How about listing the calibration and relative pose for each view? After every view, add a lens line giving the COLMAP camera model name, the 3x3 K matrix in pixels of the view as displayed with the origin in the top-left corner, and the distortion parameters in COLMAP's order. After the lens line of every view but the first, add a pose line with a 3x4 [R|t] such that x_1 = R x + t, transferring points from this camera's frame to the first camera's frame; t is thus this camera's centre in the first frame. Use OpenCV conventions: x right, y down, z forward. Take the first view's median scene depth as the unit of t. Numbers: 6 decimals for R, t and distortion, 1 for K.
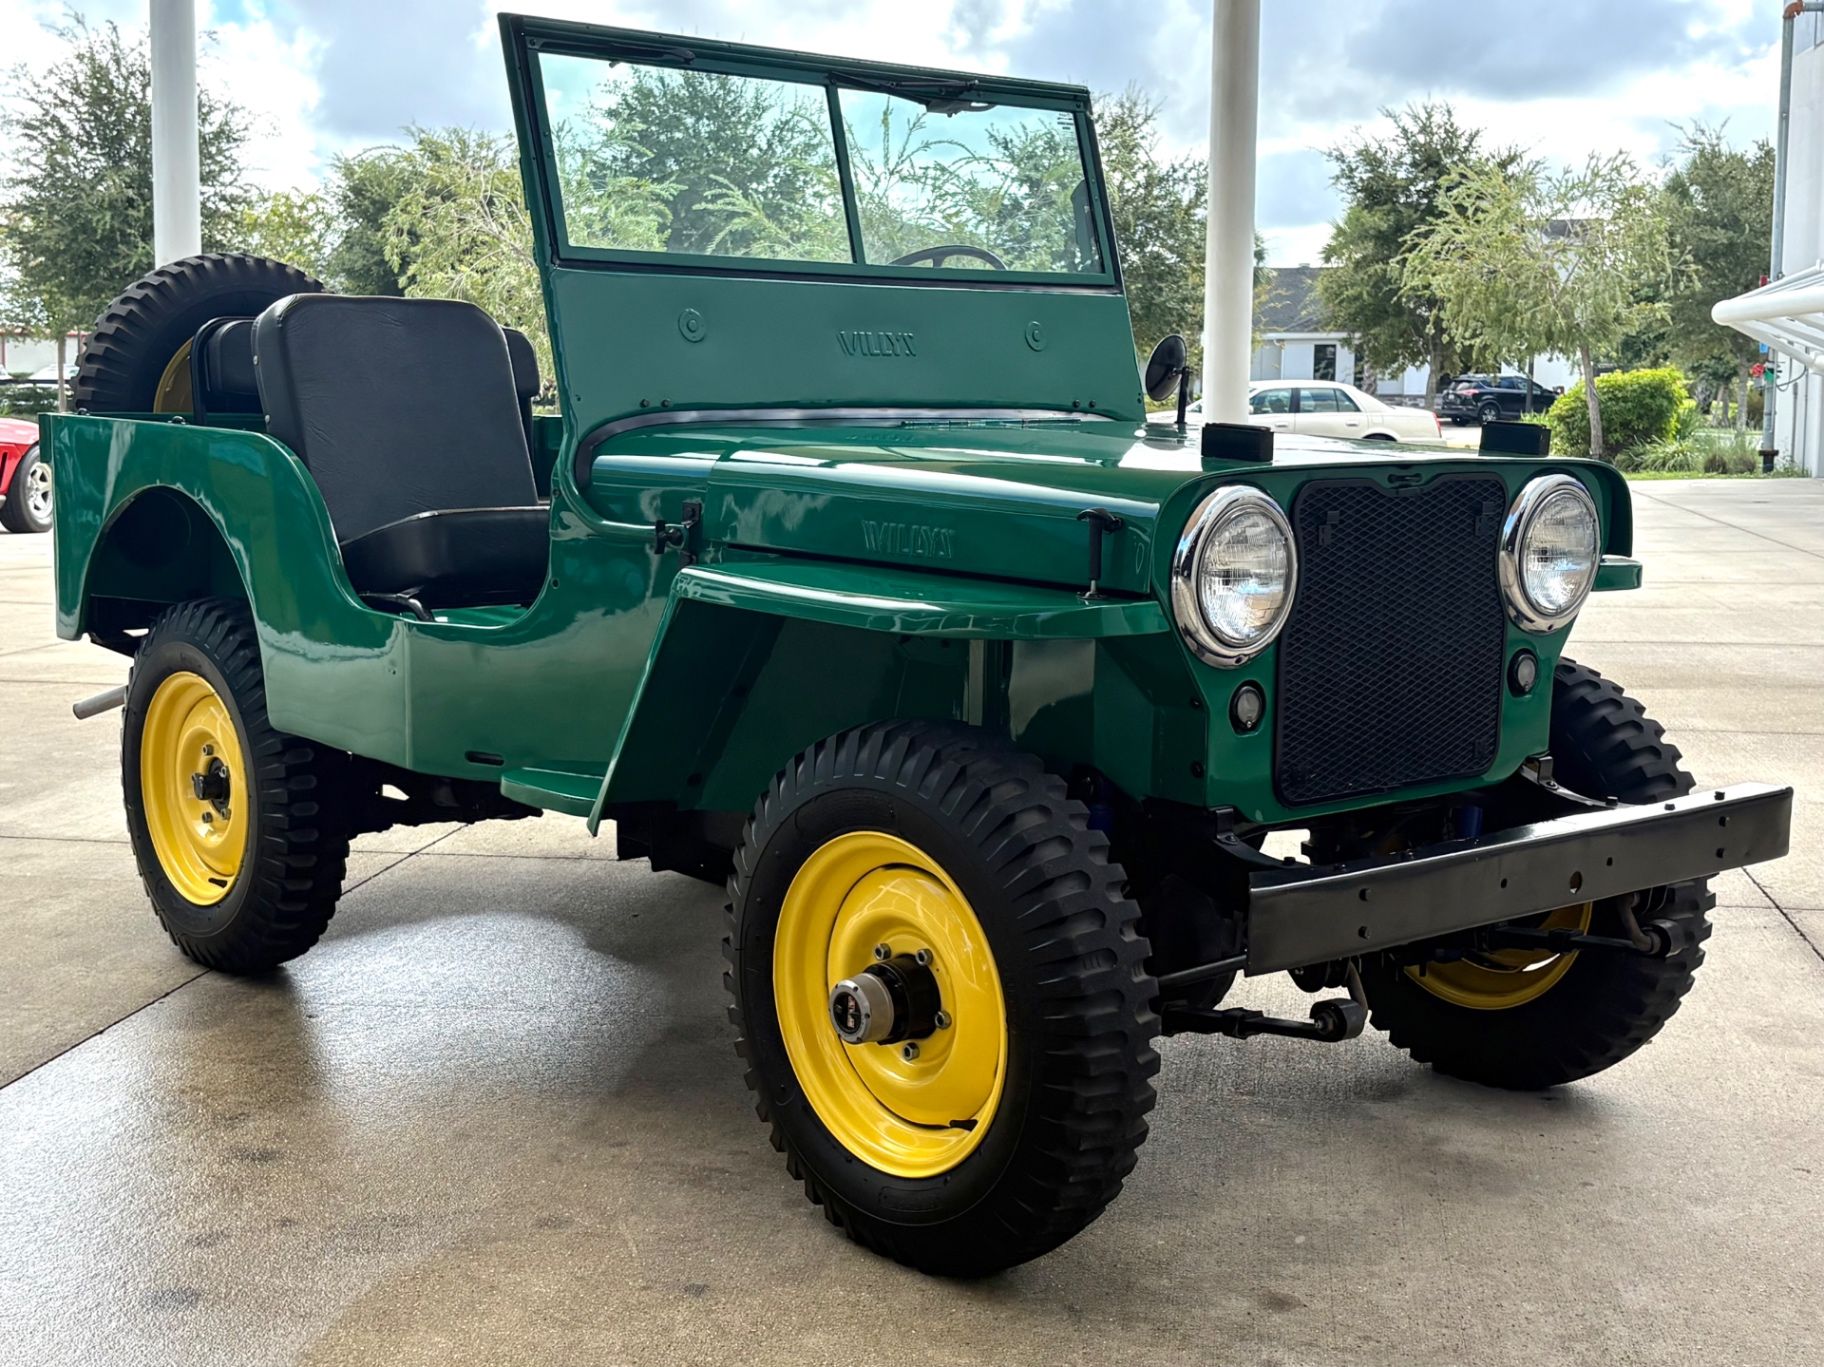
lens RADIAL K [[2432.6, 0, 961.9], [0, 2432.6, 730.0], [0, 0, 1]] dist [0.052874, 0.000000]
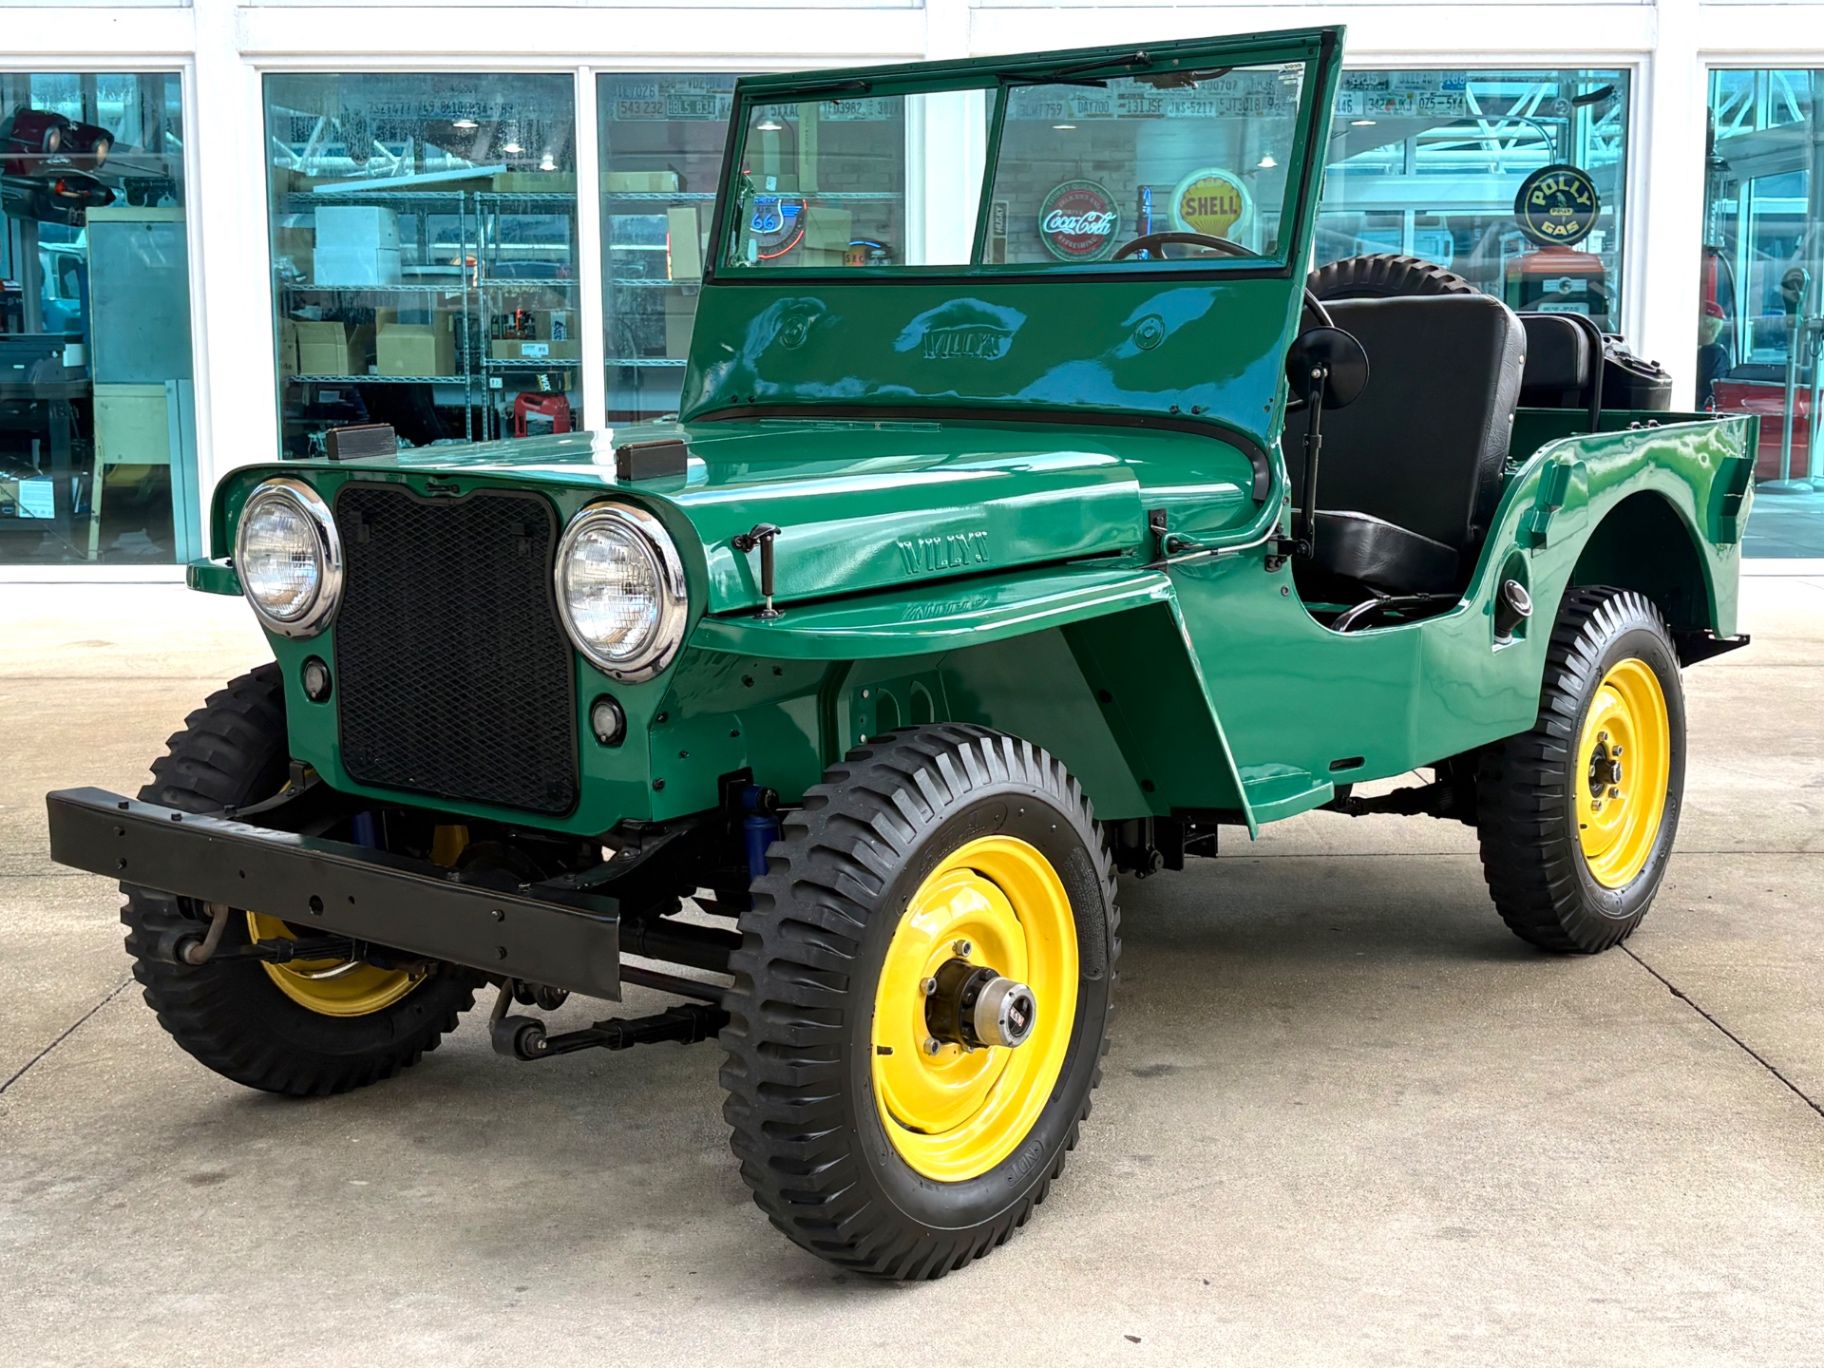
lens RADIAL K [[2381.6, 0, 935.4], [0, 2381.6, 760.6], [0, 0, 1]] dist [0.030544, 0.000000]
pose [[0.167108, 0.170486, -0.971087, 0.939845], [-0.142251, 0.978800, 0.147361, -0.133145], [0.975623, 0.113512, 0.187817, 0.821008]]
